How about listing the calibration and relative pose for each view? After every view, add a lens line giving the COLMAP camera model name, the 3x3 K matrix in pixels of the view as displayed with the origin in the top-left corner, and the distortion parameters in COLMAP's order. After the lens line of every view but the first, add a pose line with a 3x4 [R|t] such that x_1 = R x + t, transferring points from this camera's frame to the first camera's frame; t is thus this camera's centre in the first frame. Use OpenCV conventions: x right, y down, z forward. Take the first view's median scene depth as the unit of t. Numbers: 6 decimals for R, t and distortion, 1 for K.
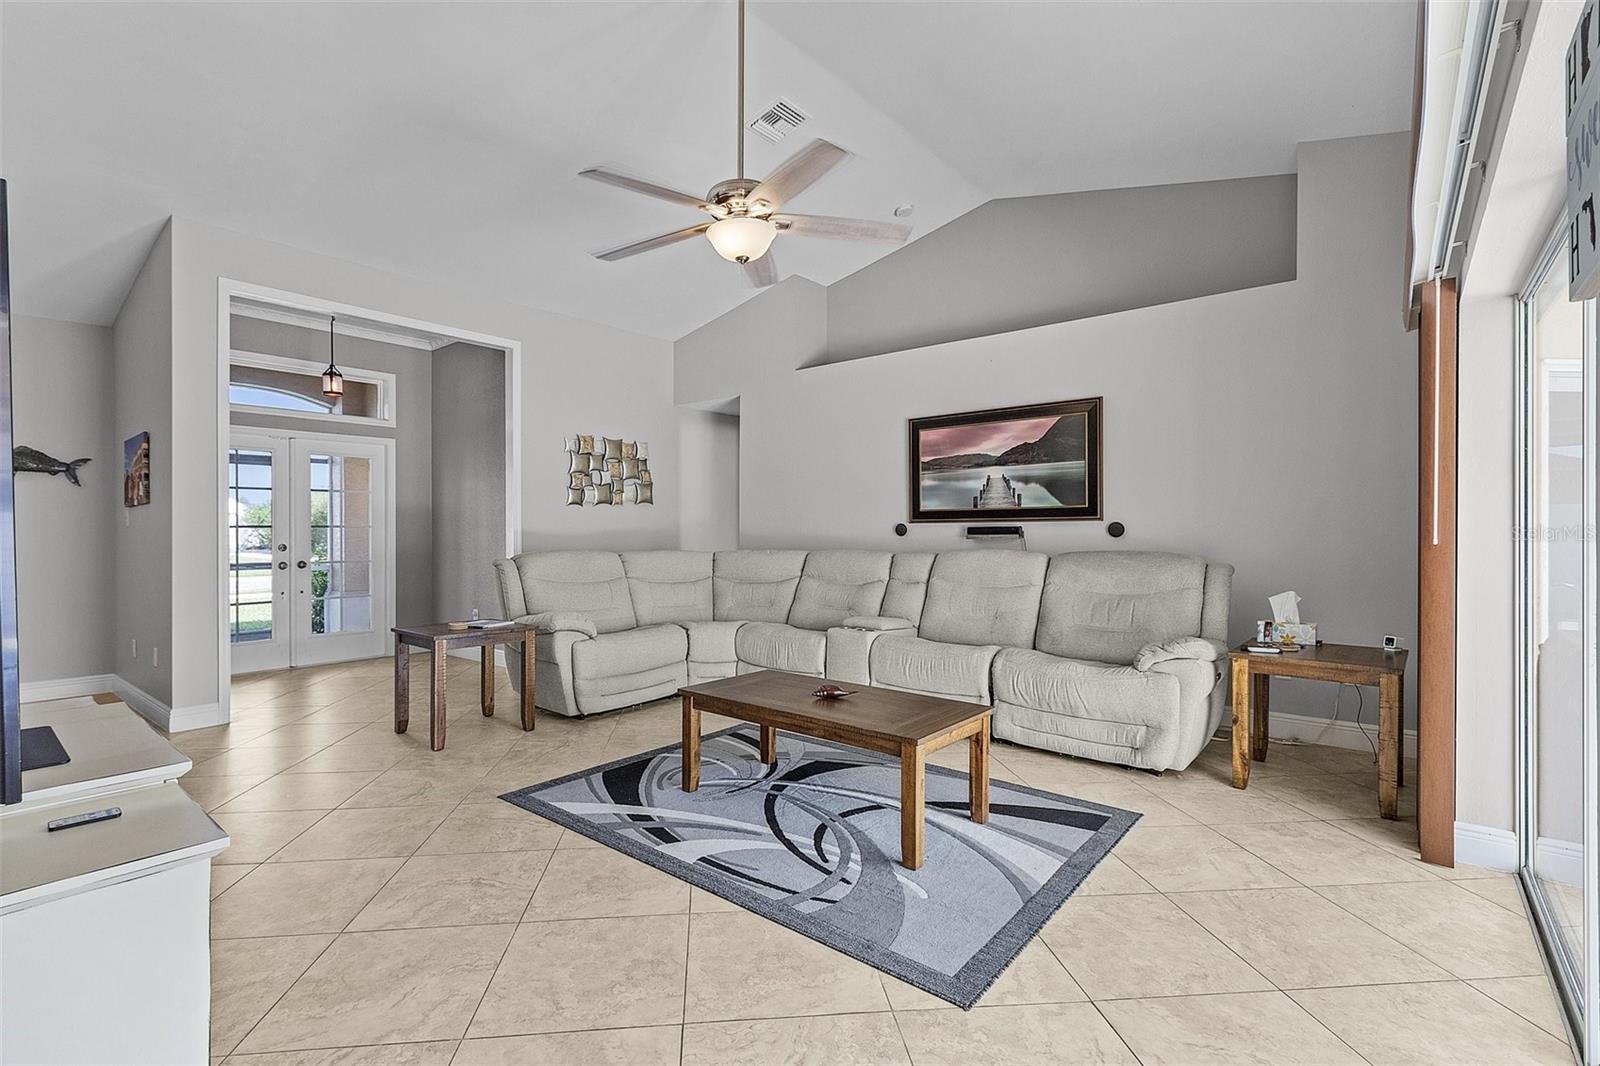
lens RADIAL K [[747.0, 0, 780.6], [0, 747.0, 531.6], [0, 0, 1]] dist [0.000063, -0.000849]
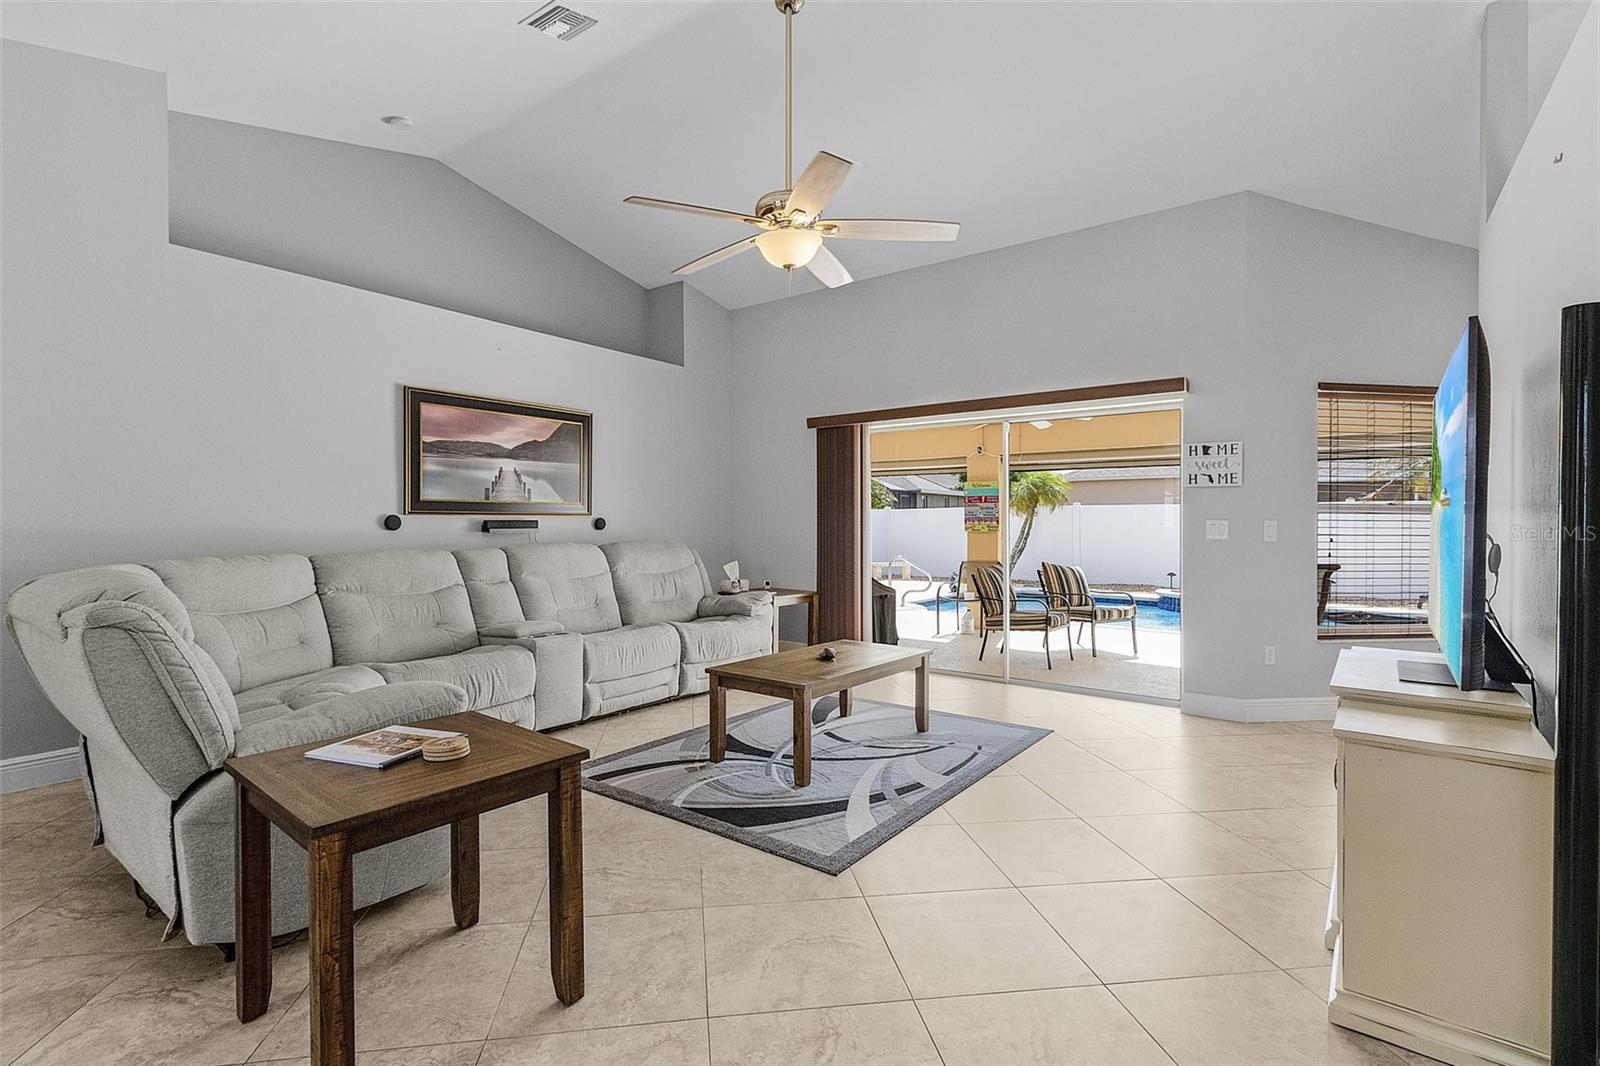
lens RADIAL K [[747.0, 0, 791.3], [0, 747.0, 530.0], [0, 0, 1]] dist [0.000063, -0.000849]
pose [[-0.054518, -0.004604, 0.998502, -0.725078], [0.000794, 0.999989, 0.004654, 0.001829], [-0.998512, 0.001046, -0.054514, 0.696054]]
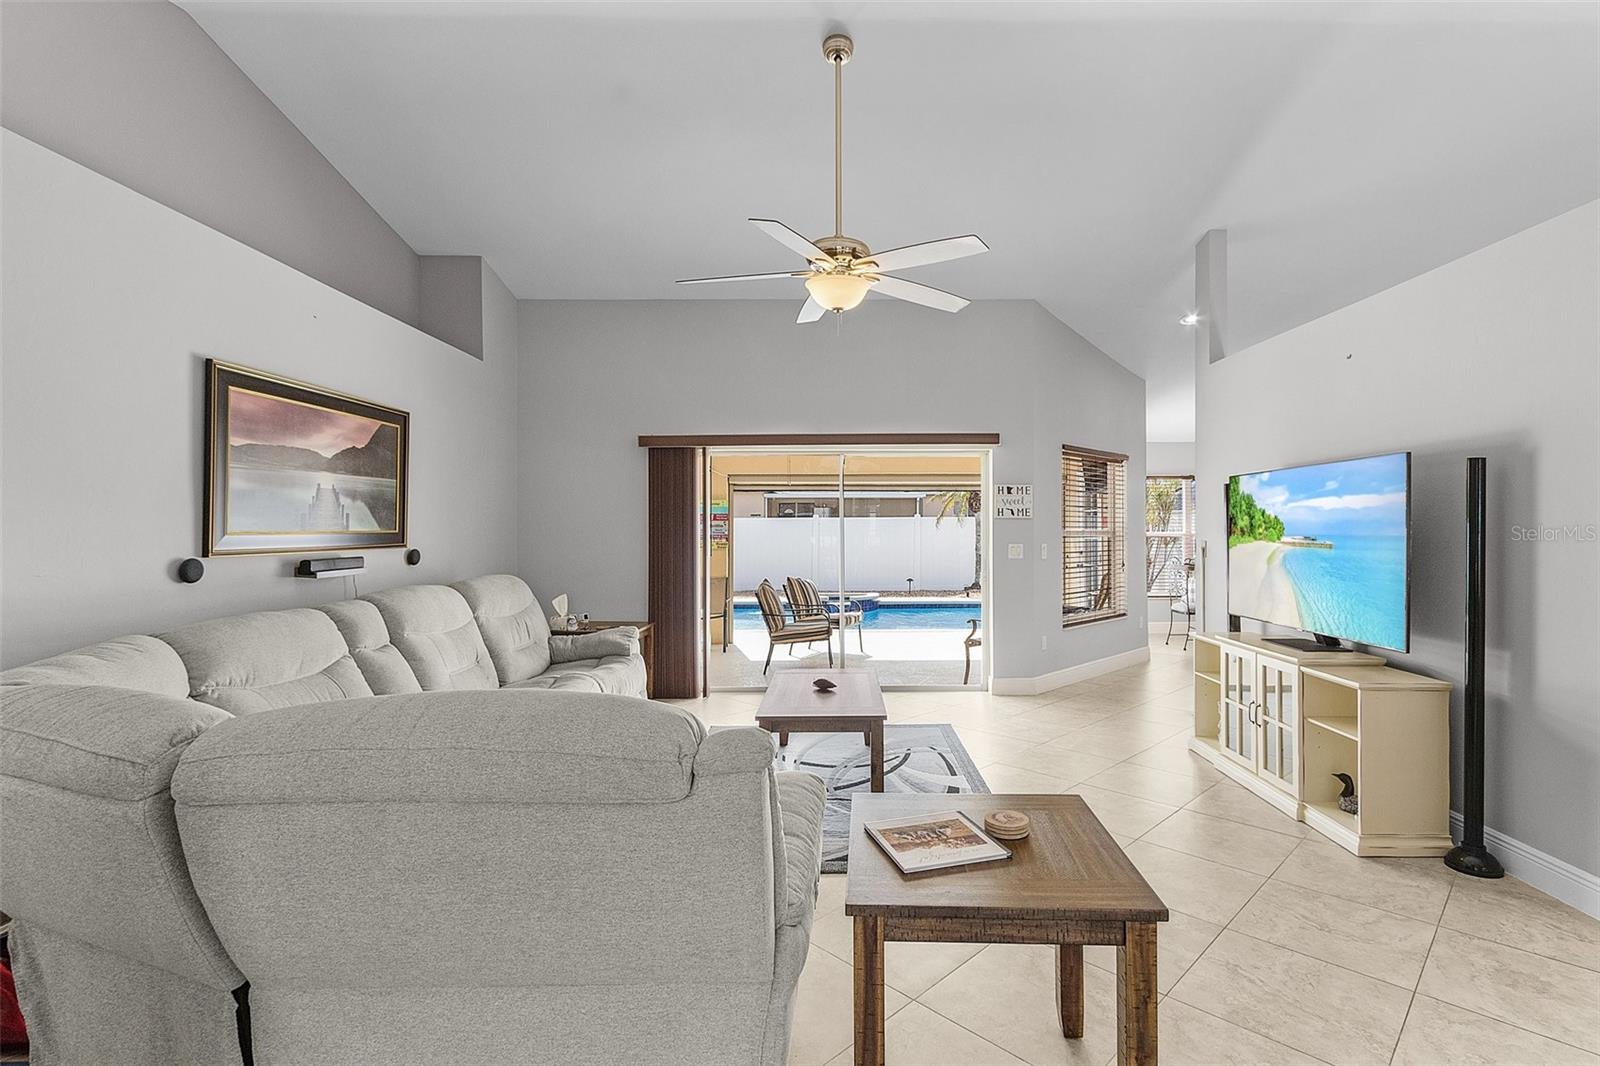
lens RADIAL K [[747.0, 0, 843.7], [0, 747.0, 531.8], [0, 0, 1]] dist [0.000063, -0.000849]
pose [[-0.656624, 0.005270, 0.754200, -0.567822], [0.009318, 0.999956, 0.001126, -0.028278], [-0.754161, 0.007767, -0.656644, 1.115977]]
